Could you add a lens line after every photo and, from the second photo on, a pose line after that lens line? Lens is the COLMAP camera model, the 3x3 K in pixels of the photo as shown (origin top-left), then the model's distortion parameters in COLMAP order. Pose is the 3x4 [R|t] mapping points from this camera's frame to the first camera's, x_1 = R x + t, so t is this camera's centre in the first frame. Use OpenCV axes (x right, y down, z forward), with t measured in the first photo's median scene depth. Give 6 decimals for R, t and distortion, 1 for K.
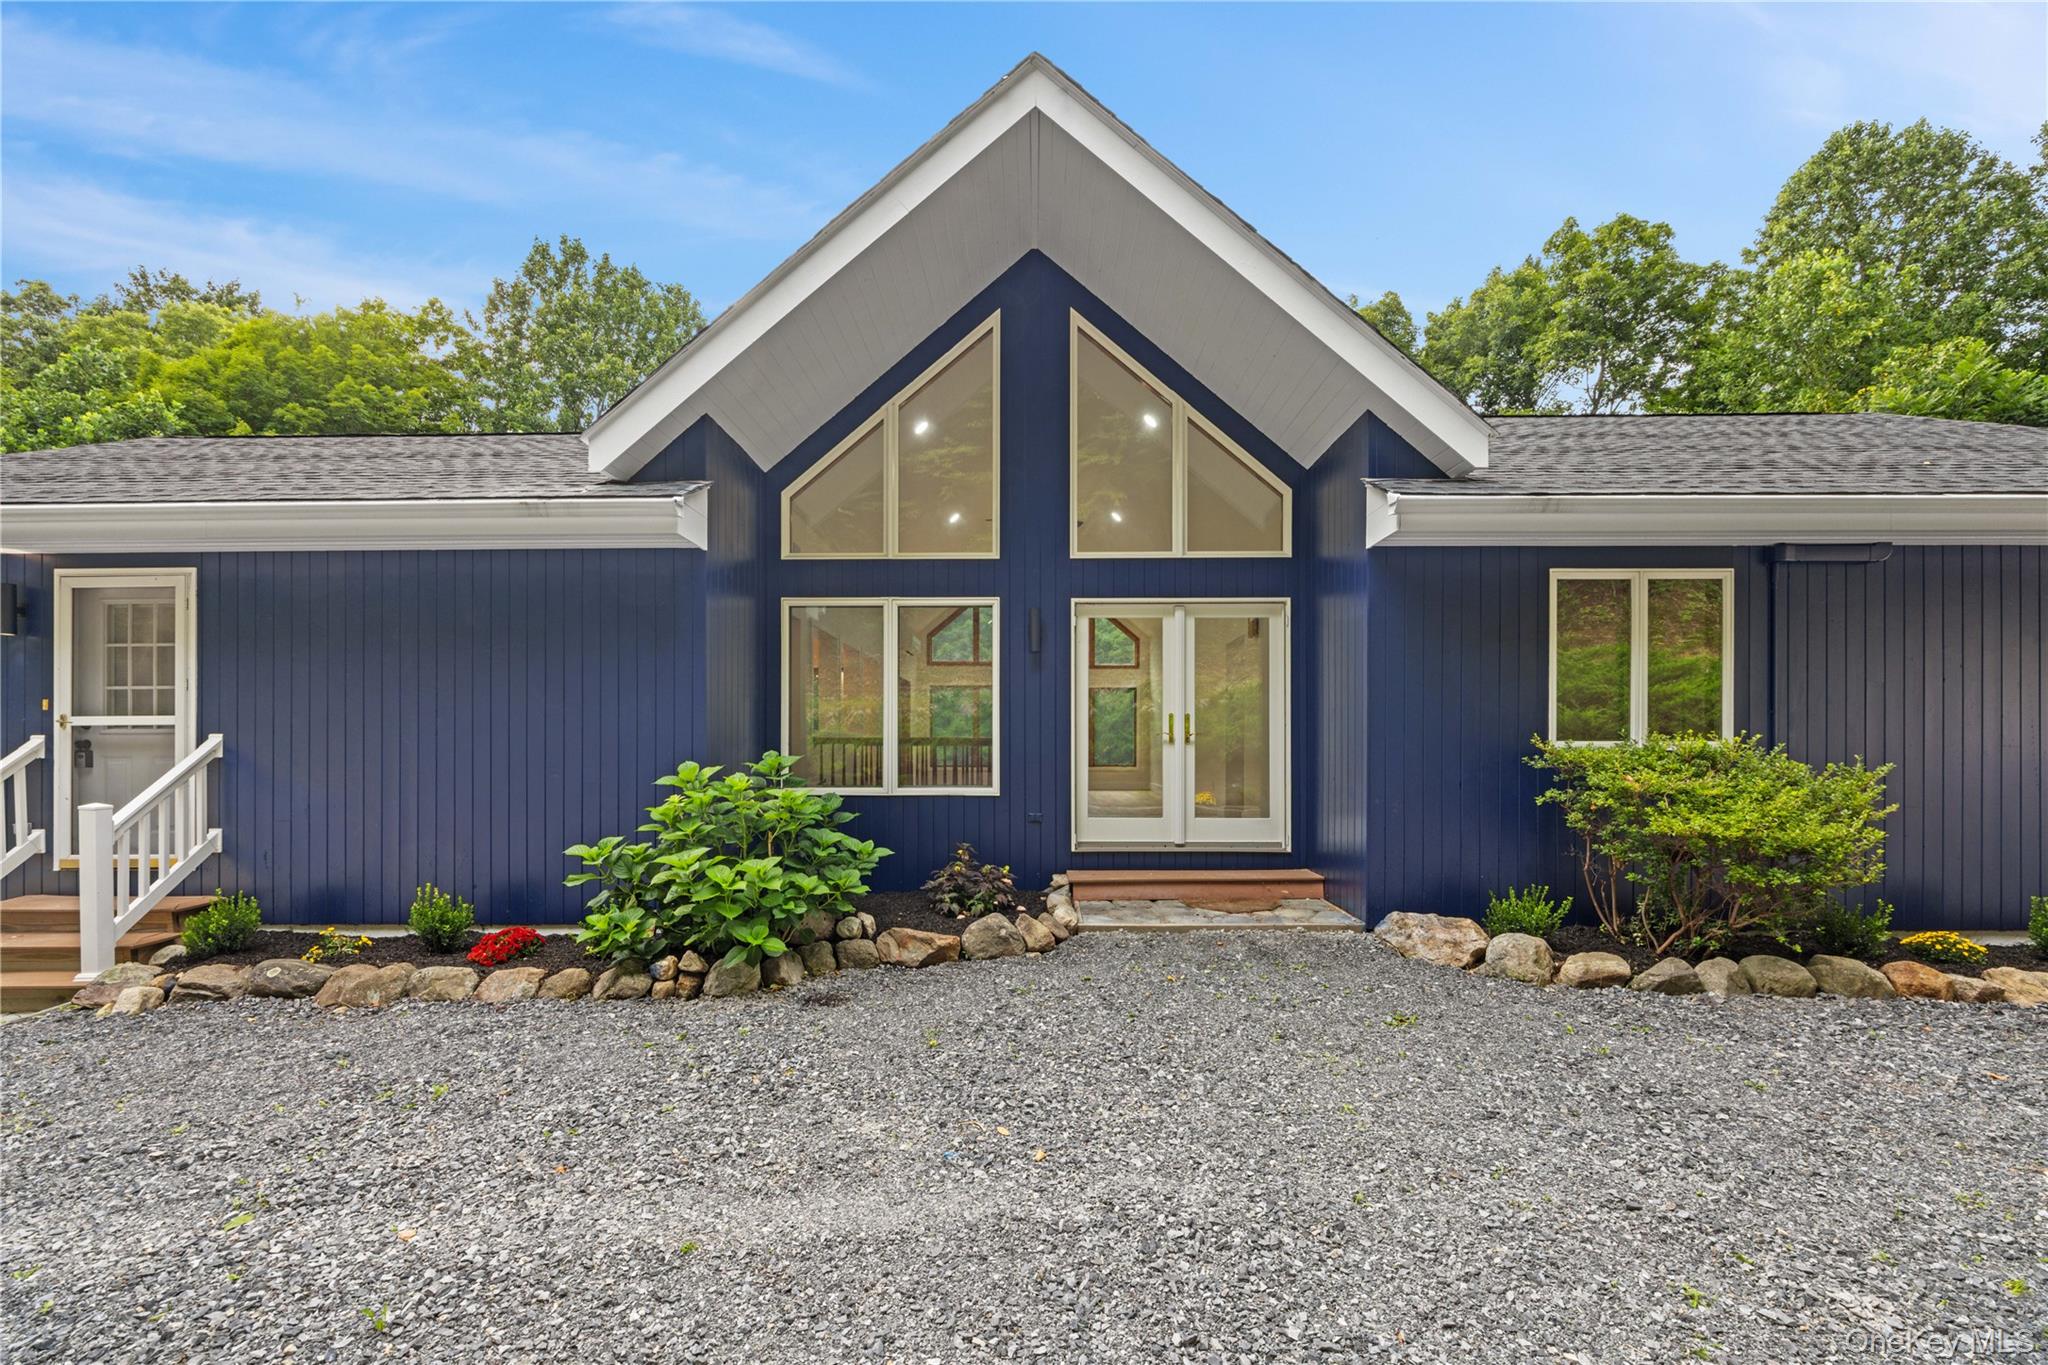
lens RADIAL K [[817.3, 0, 1024.1], [0, 817.3, 763.9], [0, 0, 1]] dist [-0.016224, 0.000061]
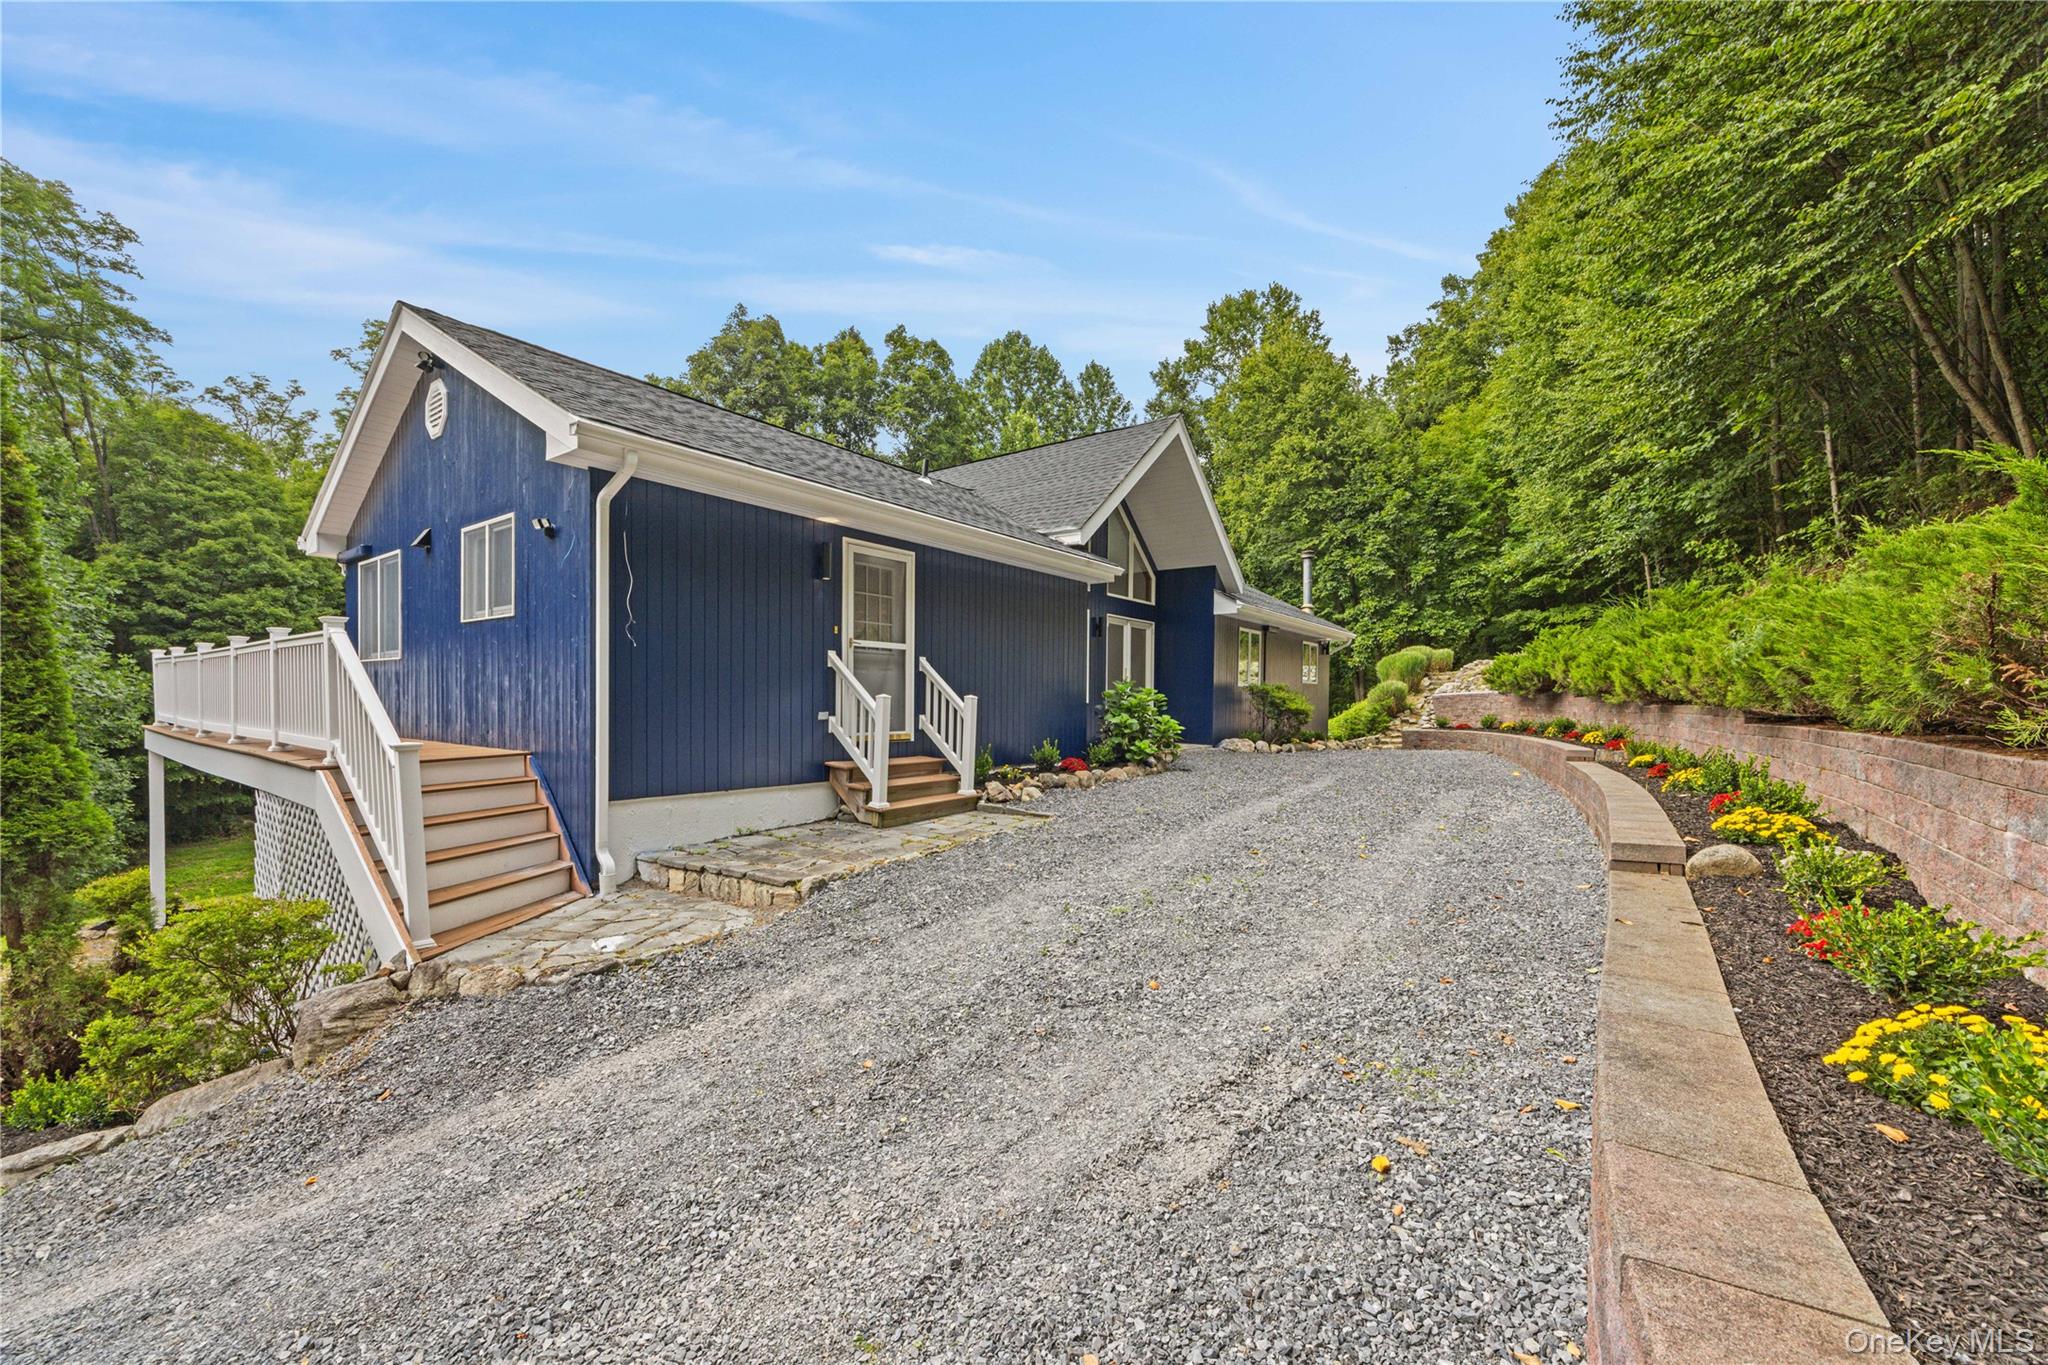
lens RADIAL K [[787.1, 0, 1018.9], [0, 787.1, 705.0], [0, 0, 1]] dist [-0.001086, -0.000163]
pose [[0.580807, -0.006607, 0.814014, -1.366621], [0.000557, 0.999970, 0.007719, 0.031628], [-0.814041, -0.004030, 0.580794, -0.058659]]
